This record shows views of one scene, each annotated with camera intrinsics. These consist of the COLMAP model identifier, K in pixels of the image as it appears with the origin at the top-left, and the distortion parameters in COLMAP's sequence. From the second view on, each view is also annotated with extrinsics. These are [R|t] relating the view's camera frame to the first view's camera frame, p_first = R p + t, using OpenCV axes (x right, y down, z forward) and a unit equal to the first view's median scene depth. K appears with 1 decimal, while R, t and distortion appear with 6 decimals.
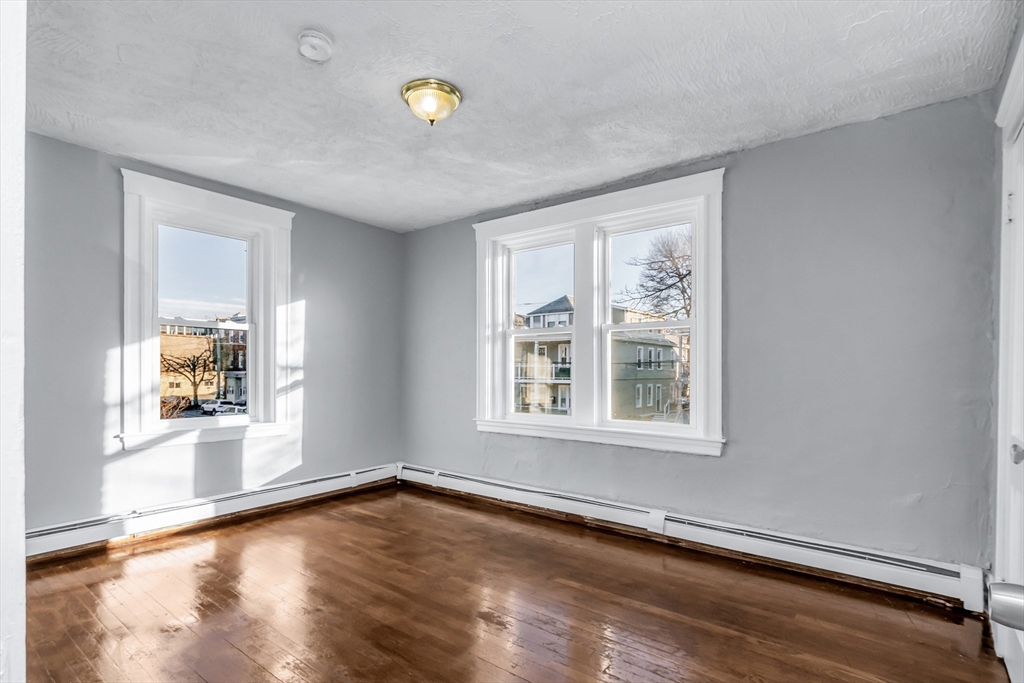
lens RADIAL K [[544.7, 0, 467.5], [0, 544.7, 369.4], [0, 0, 1]] dist [0.001489, 0.000458]
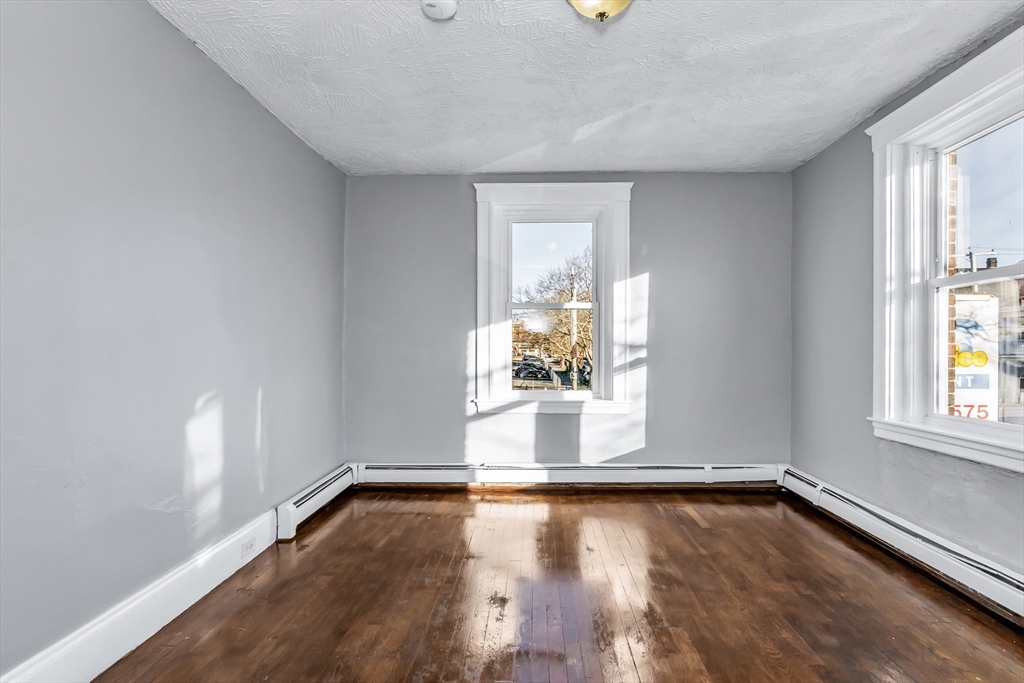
lens RADIAL K [[510.0, 0, 513.0], [0, 510.0, 353.1], [0, 0, 1]] dist [0.002466, 0.000142]
pose [[0.611700, 0.000194, -0.791090, 0.277610], [0.002777, 0.999993, 0.002392, 0.009191], [0.791085, -0.003660, 0.611695, 0.306374]]
